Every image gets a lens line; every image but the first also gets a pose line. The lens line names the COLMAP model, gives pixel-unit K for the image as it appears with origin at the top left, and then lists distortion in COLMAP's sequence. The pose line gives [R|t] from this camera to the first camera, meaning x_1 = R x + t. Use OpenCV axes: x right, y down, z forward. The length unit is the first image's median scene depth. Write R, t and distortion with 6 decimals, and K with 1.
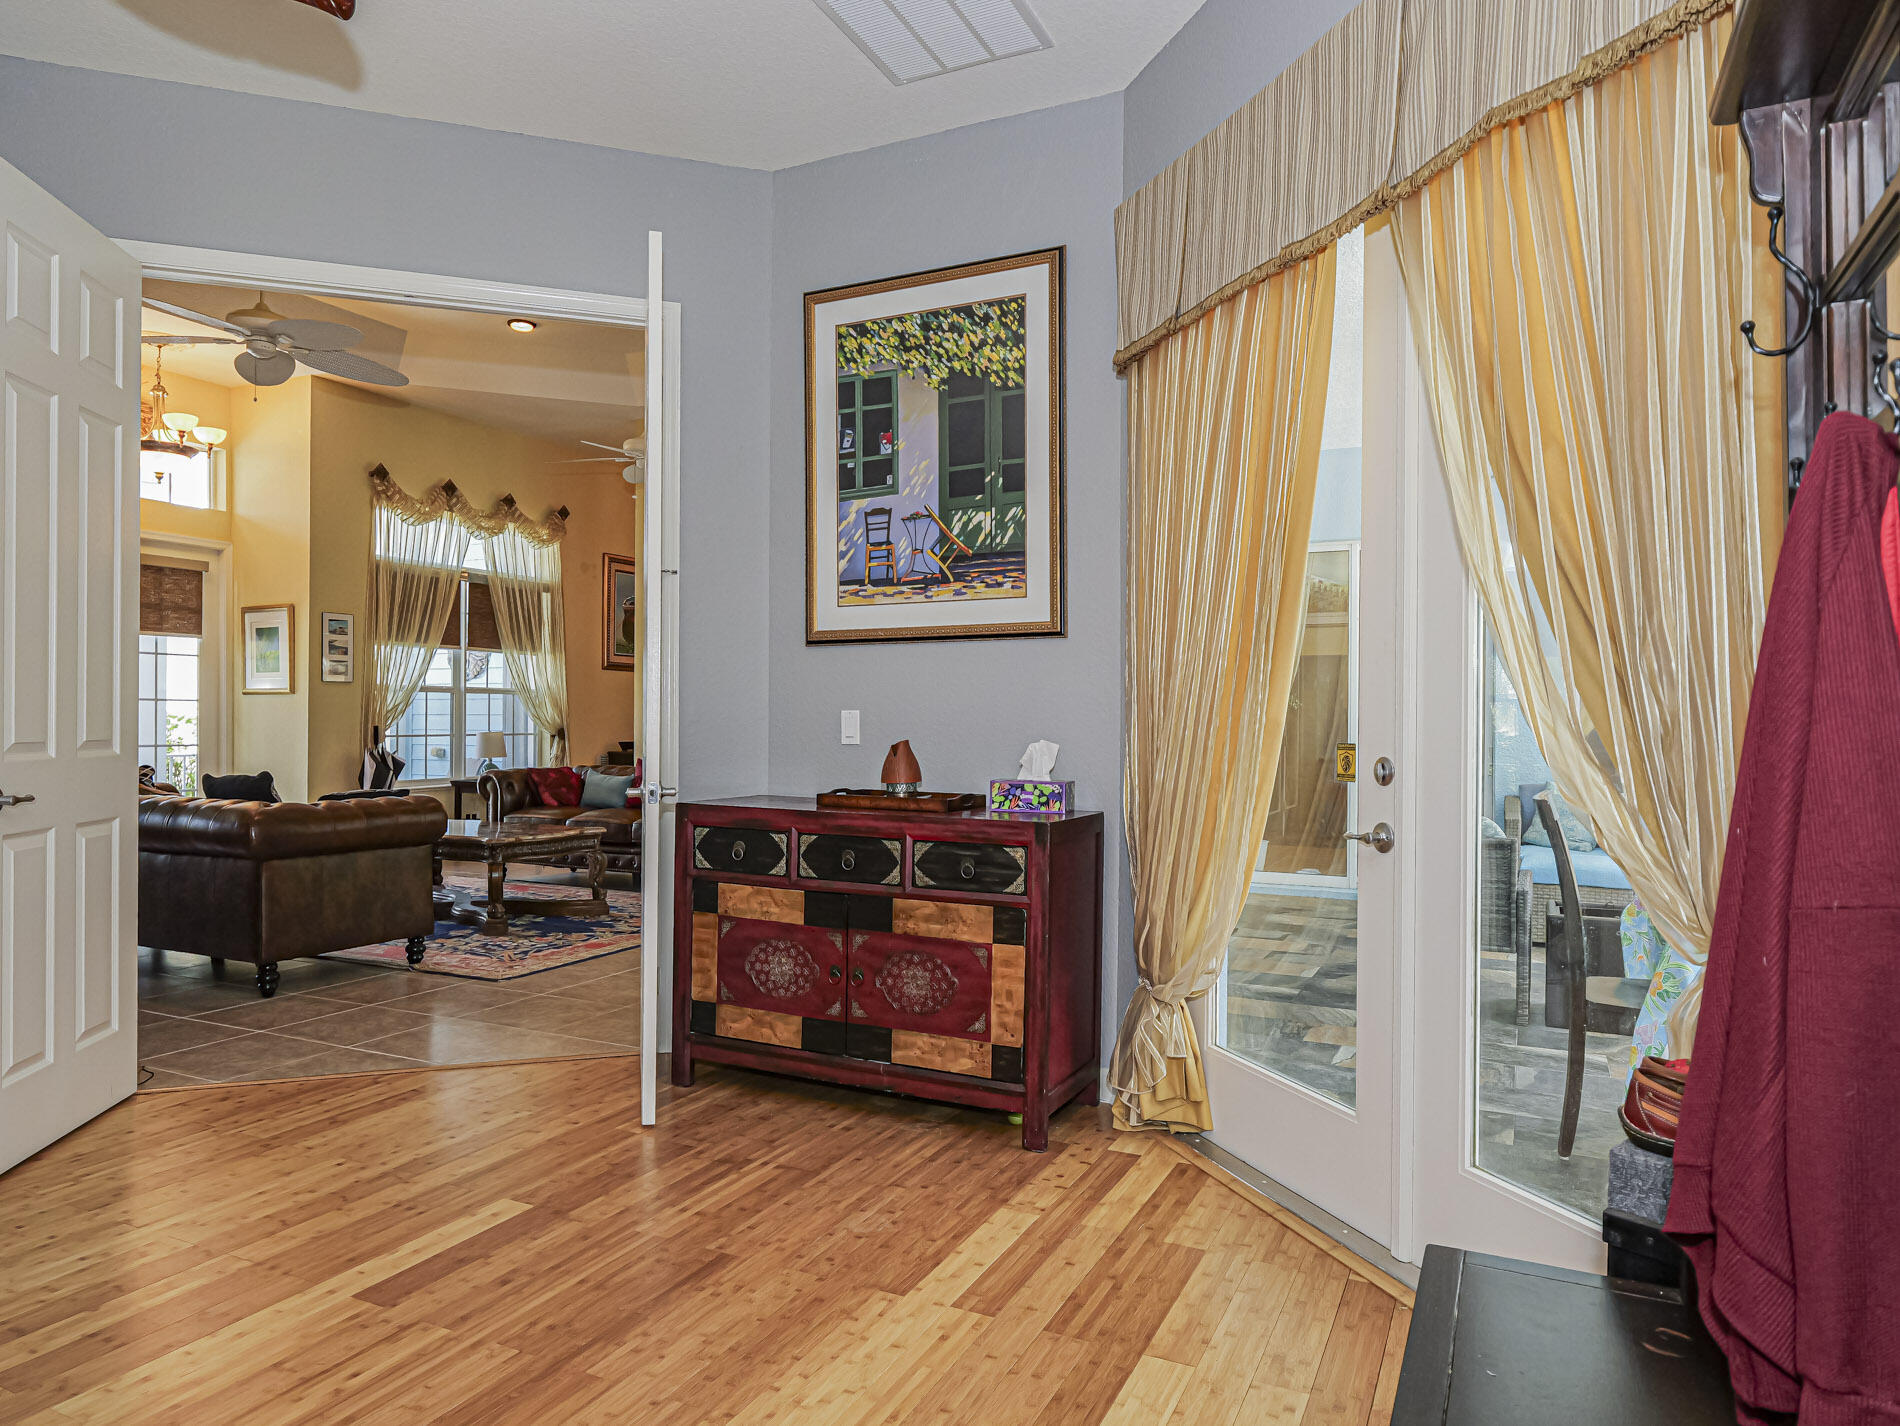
lens RADIAL K [[1200.6, 0, 945.6], [0, 1200.6, 722.6], [0, 0, 1]] dist [0.001385, 0.000234]
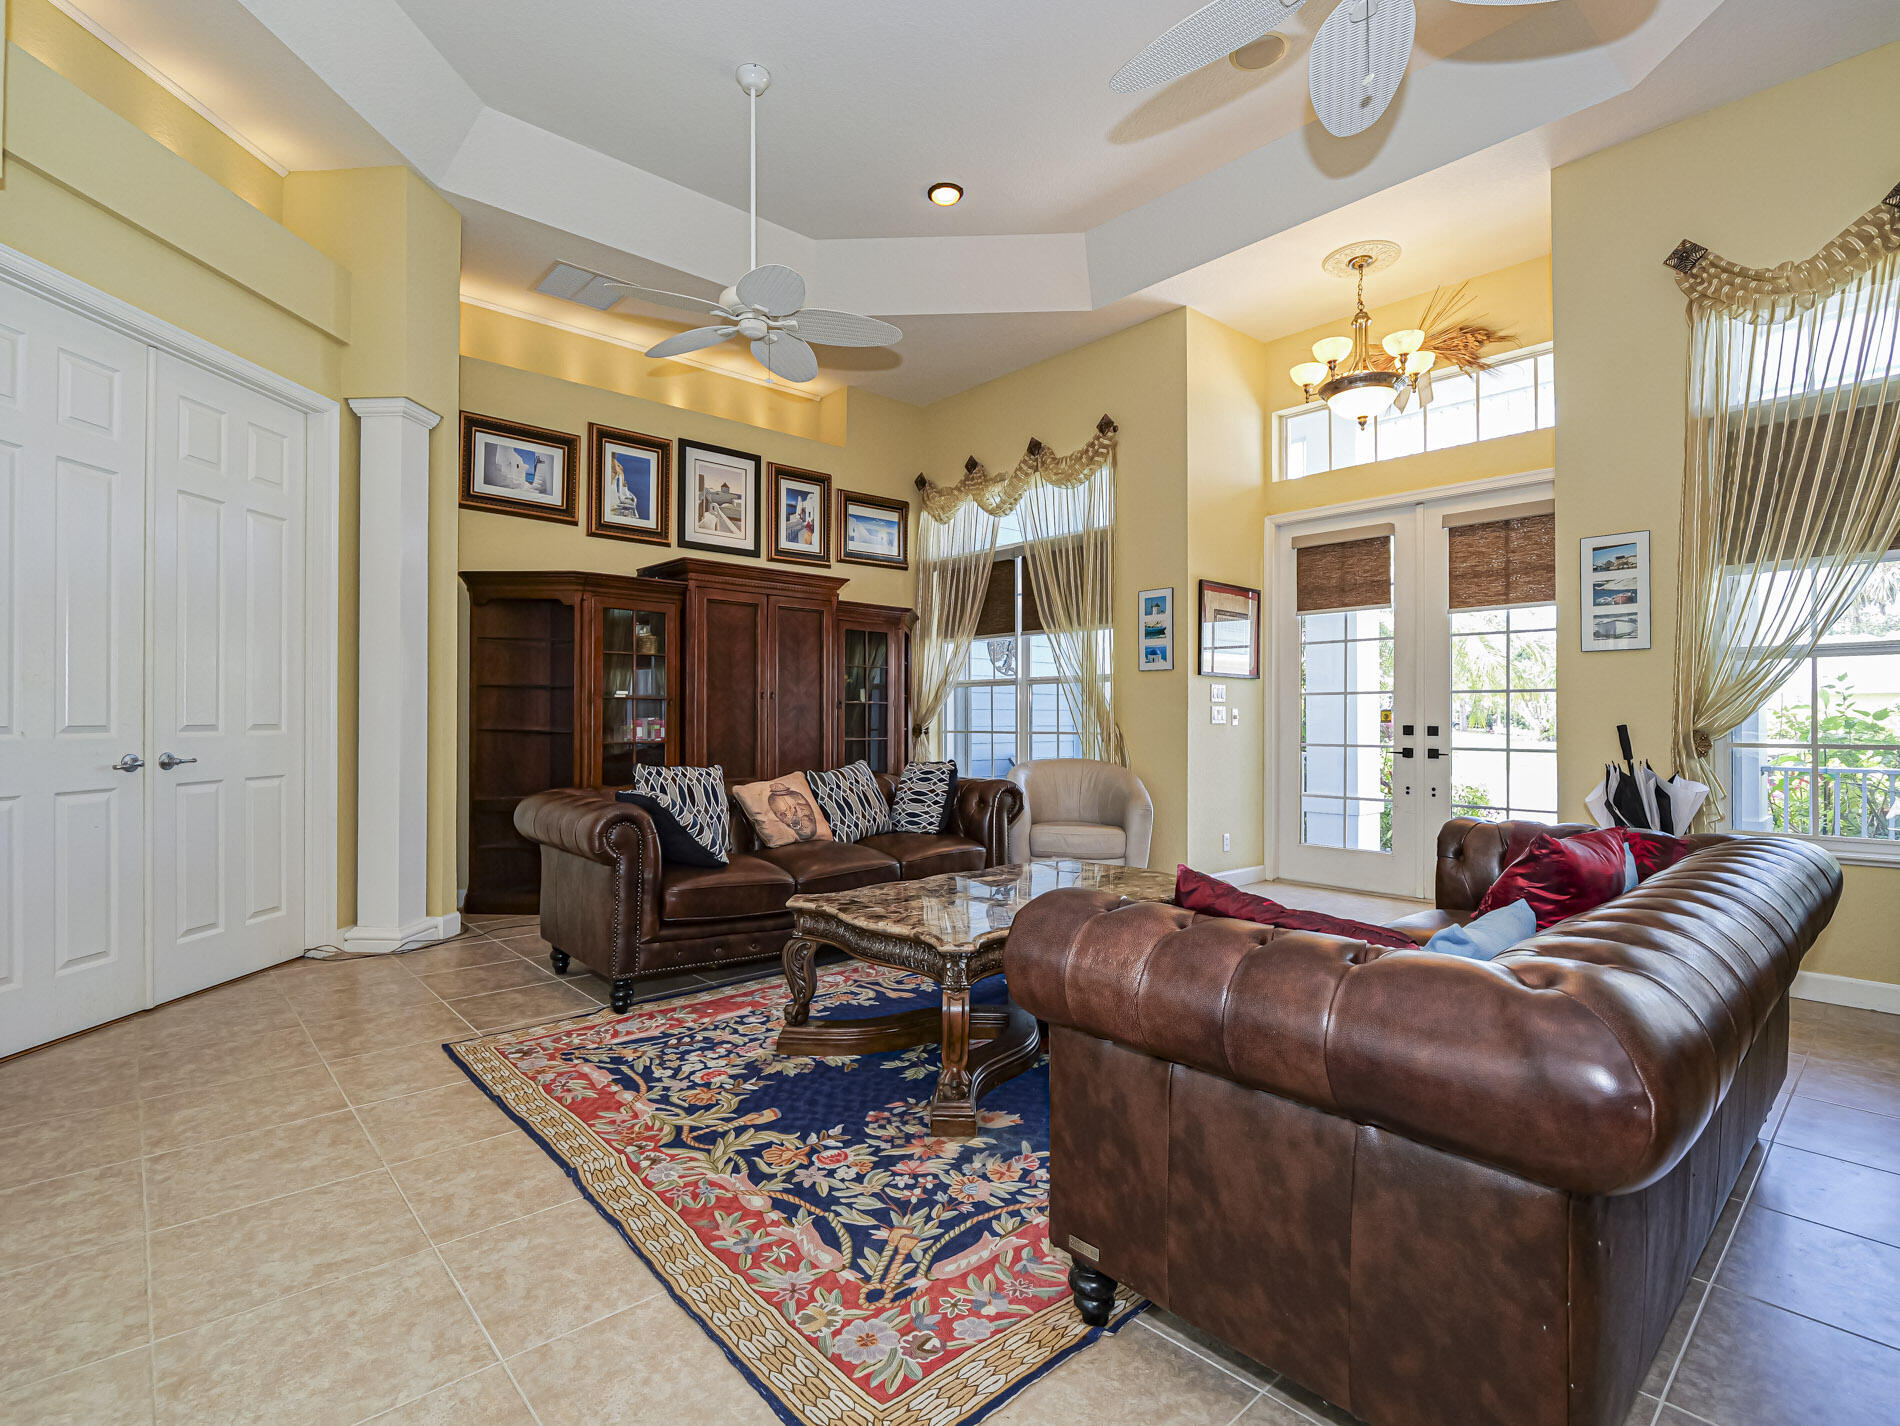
lens RADIAL K [[918.8, 0, 950.0], [0, 918.8, 713.0], [0, 0, 1]] dist [-0.012099, -0.000584]
pose [[-0.375410, -0.011520, -0.926787, 0.029735], [-0.005177, 0.999933, -0.010332, 0.002918], [0.926844, 0.000919, -0.375444, 0.833337]]
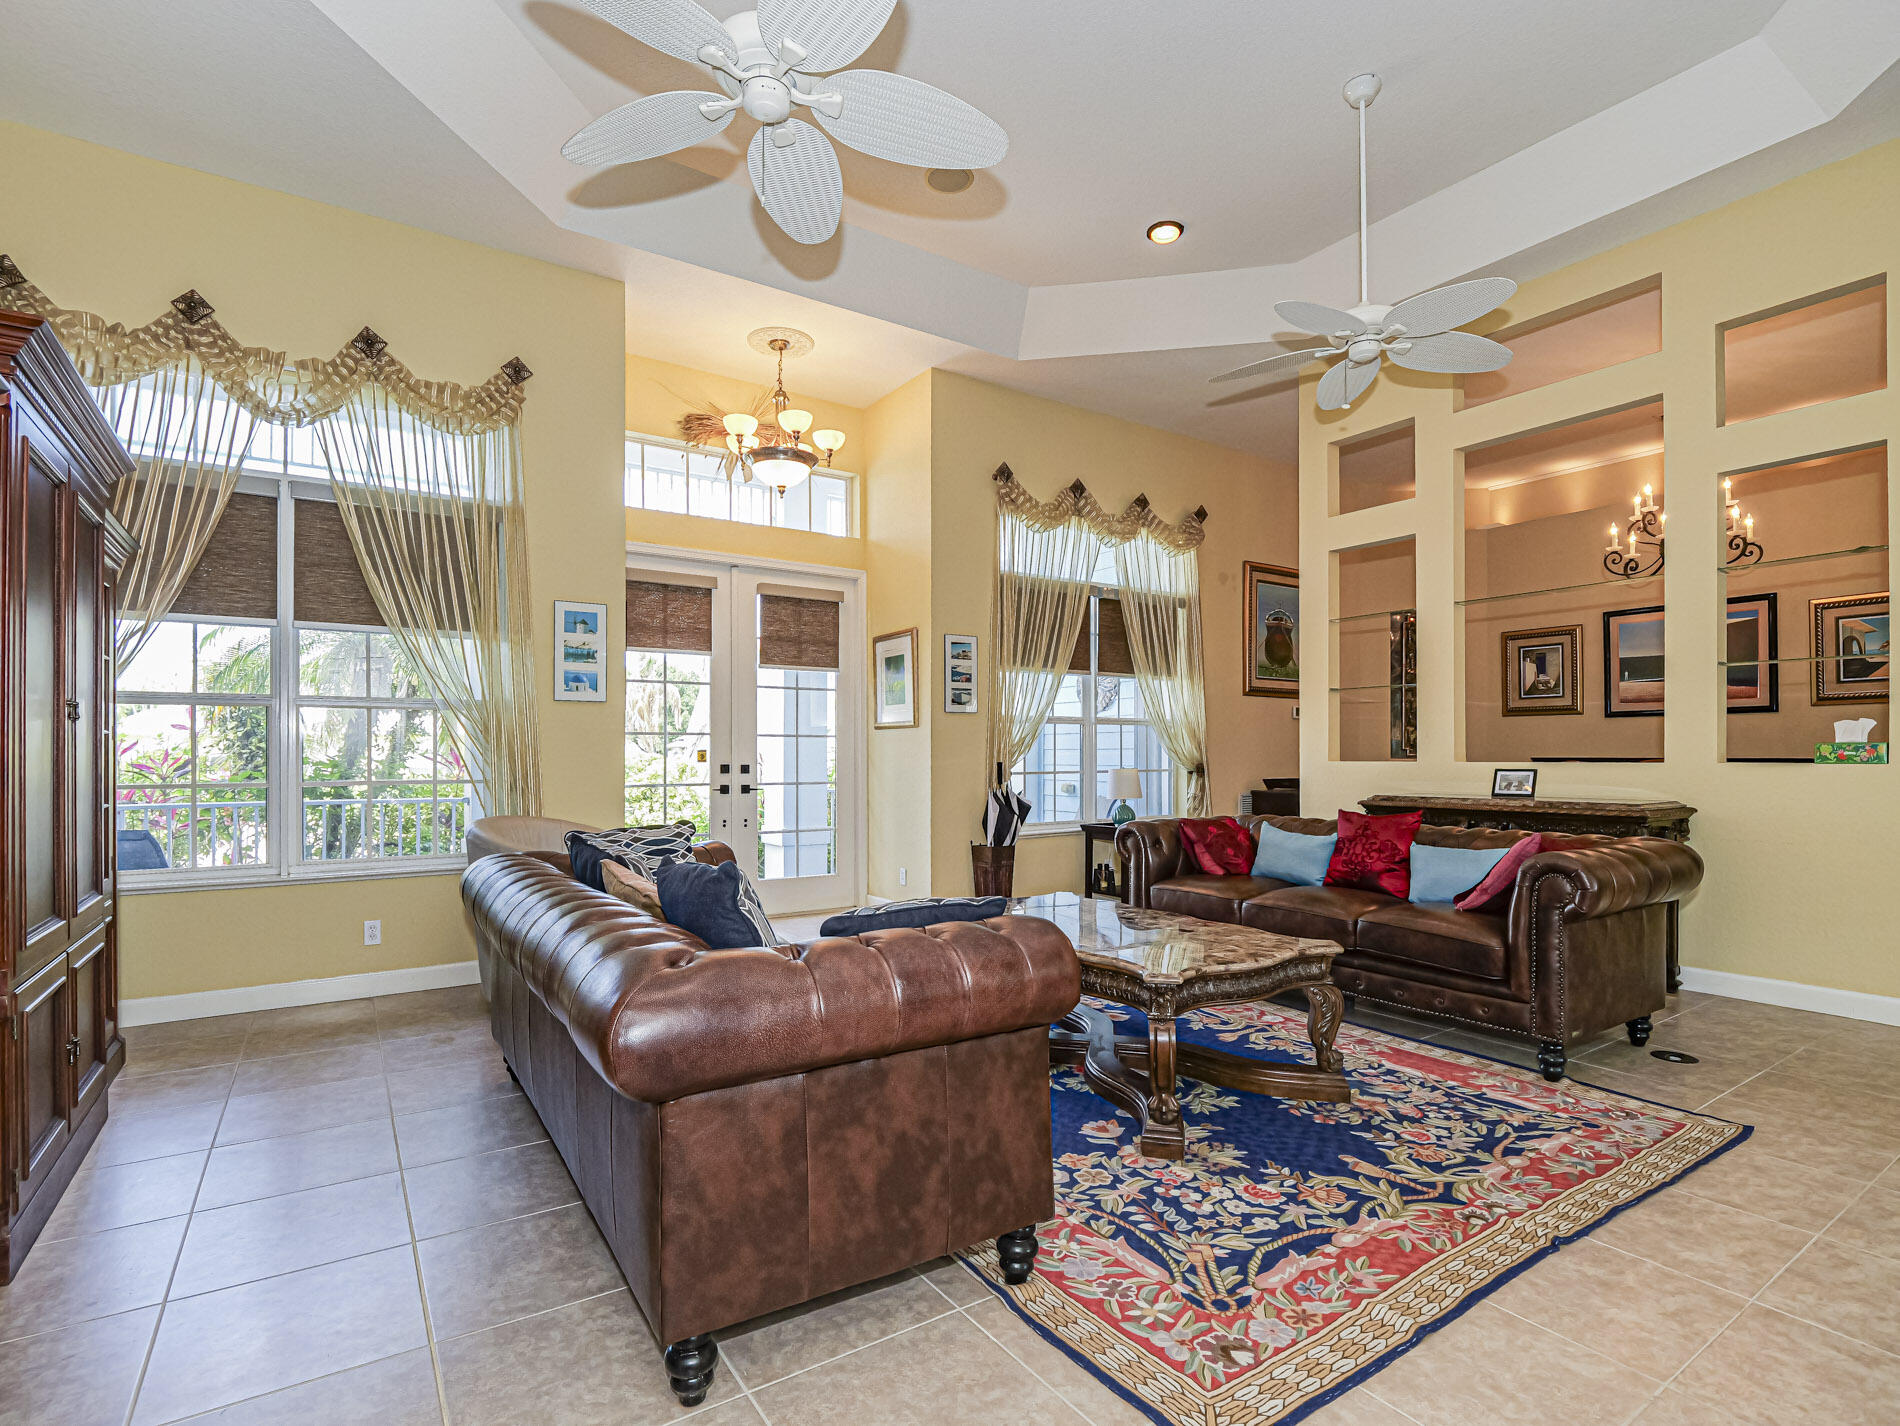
lens RADIAL K [[926.6, 0, 944.6], [0, 926.6, 749.9], [0, 0, 1]] dist [-0.011030, 0.000953]
pose [[0.860311, -0.009284, -0.509685, -0.162804], [0.005618, 0.999946, -0.008731, -0.000622], [0.509738, 0.004648, 0.860317, 0.391717]]
